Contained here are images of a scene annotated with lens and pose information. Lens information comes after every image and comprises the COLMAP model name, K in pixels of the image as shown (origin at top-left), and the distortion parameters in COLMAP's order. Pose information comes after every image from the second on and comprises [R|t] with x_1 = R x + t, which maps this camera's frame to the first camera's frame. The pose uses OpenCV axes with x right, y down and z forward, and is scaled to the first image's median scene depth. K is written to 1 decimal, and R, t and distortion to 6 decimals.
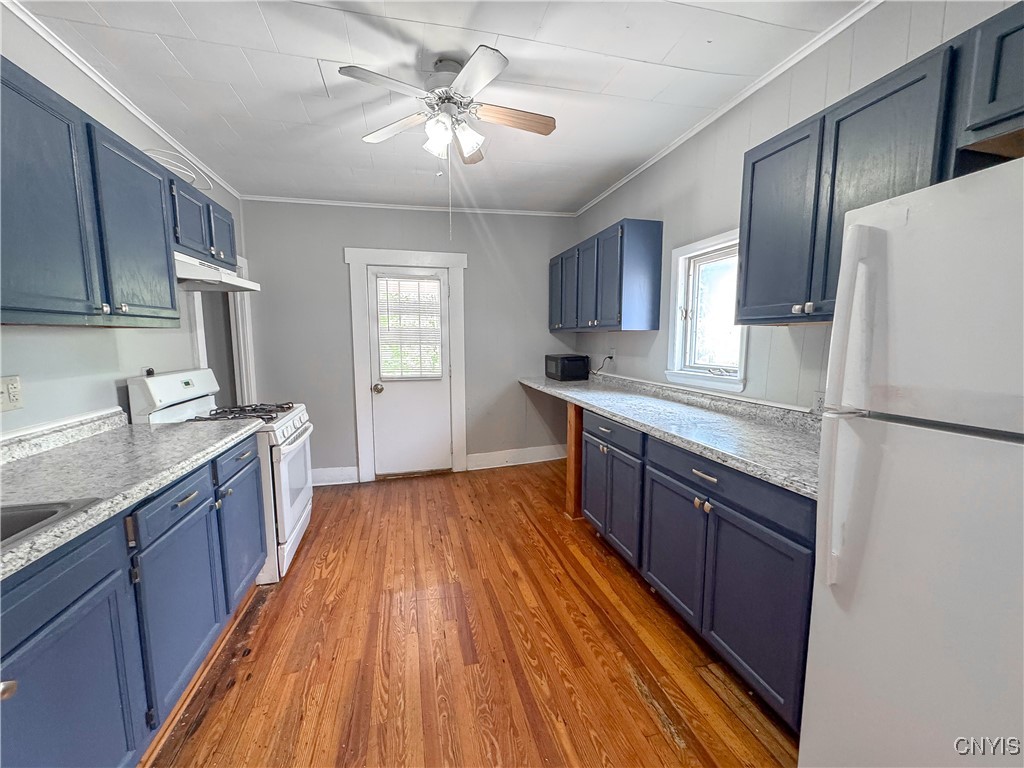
lens RADIAL K [[406.6, 0, 512.8], [0, 406.6, 385.7], [0, 0, 1]] dist [-0.005903, 0.000288]
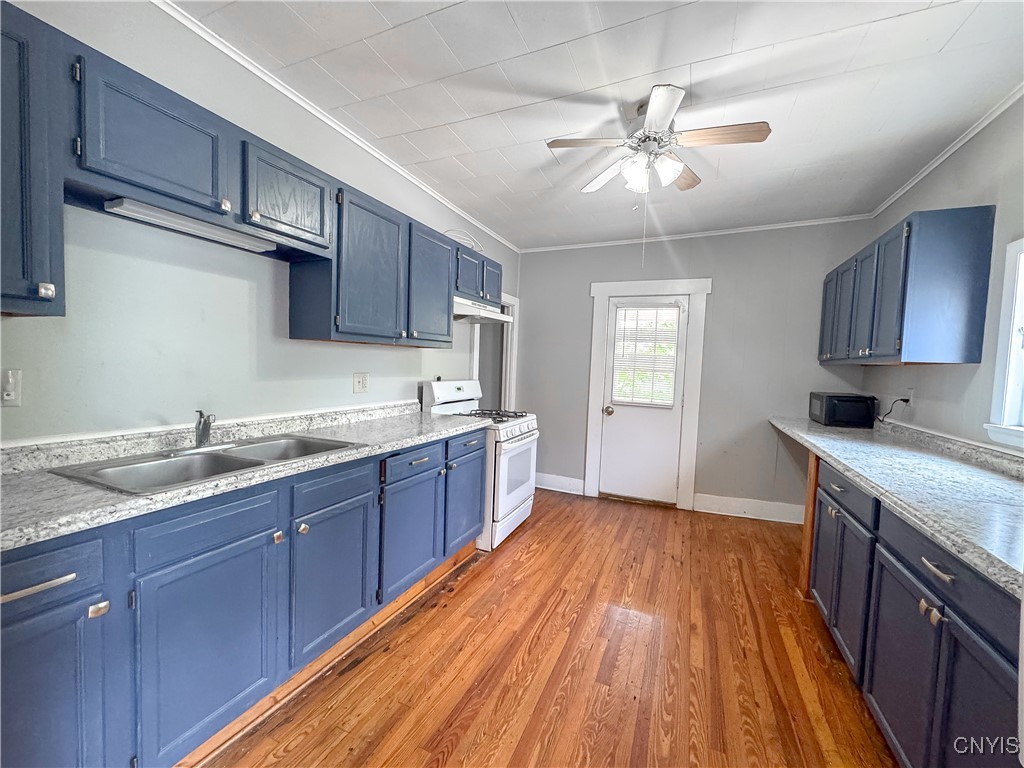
lens RADIAL K [[406.6, 0, 512.8], [0, 406.6, 385.7], [0, 0, 1]] dist [-0.005903, 0.000288]
pose [[0.787330, 0.066916, -0.612890, 0.205755], [-0.111552, 0.993147, -0.034869, 0.012419], [0.606356, 0.095823, 0.789399, 0.004864]]
